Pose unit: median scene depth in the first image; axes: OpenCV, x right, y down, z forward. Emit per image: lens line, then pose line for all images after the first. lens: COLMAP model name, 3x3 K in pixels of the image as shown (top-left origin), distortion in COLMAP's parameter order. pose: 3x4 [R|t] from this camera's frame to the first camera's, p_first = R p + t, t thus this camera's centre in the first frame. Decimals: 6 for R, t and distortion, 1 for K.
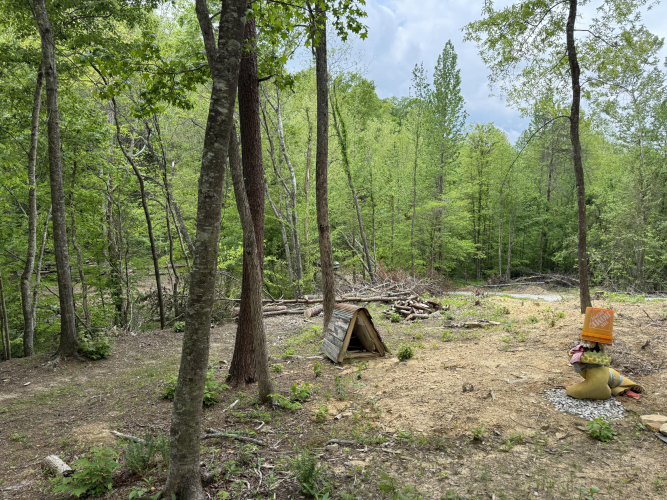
lens RADIAL K [[475.0, 0, 333.5], [0, 475.0, 250.0], [0, 0, 1]] dist [0.007296, -0.001698]
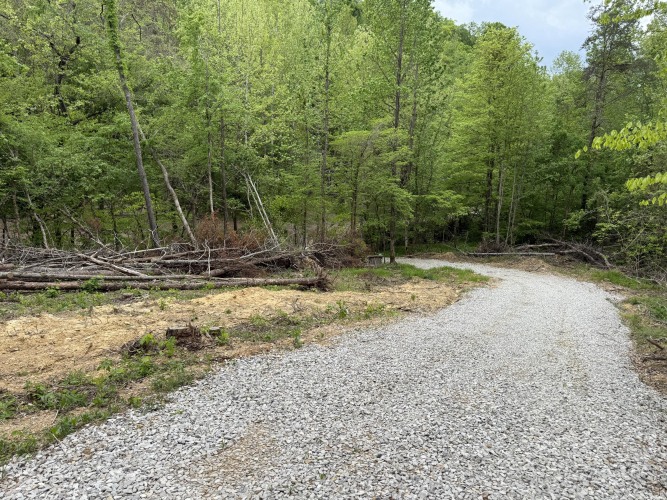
lens RADIAL K [[475.0, 0, 333.5], [0, 475.0, 250.0], [0, 0, 1]] dist [0.007296, -0.001698]
pose [[0.976222, 0.068560, -0.205645, 0.301288], [-0.045731, 0.992453, 0.113781, -0.003892], [0.211893, -0.101671, 0.971990, 0.268350]]
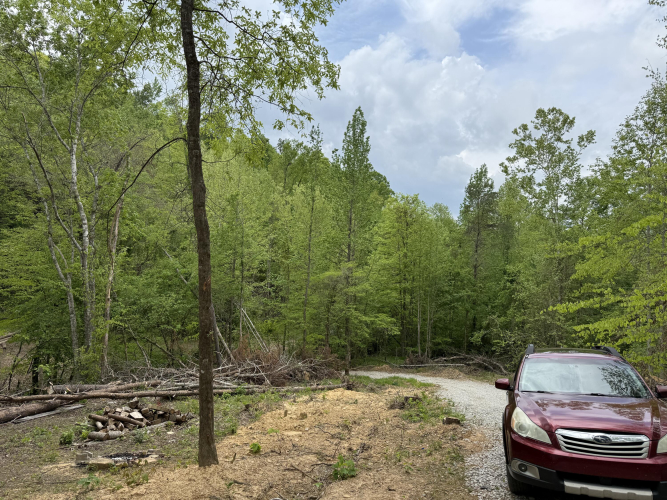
lens RADIAL K [[468.1, 0, 333.5], [0, 468.1, 250.0], [0, 0, 1]] dist [0.049552, -0.001842]
pose [[0.998001, 0.050635, 0.037829, 0.164345], [-0.044764, 0.988777, -0.142536, -0.010800], [-0.044622, 0.140558, 0.989066, 0.086718]]
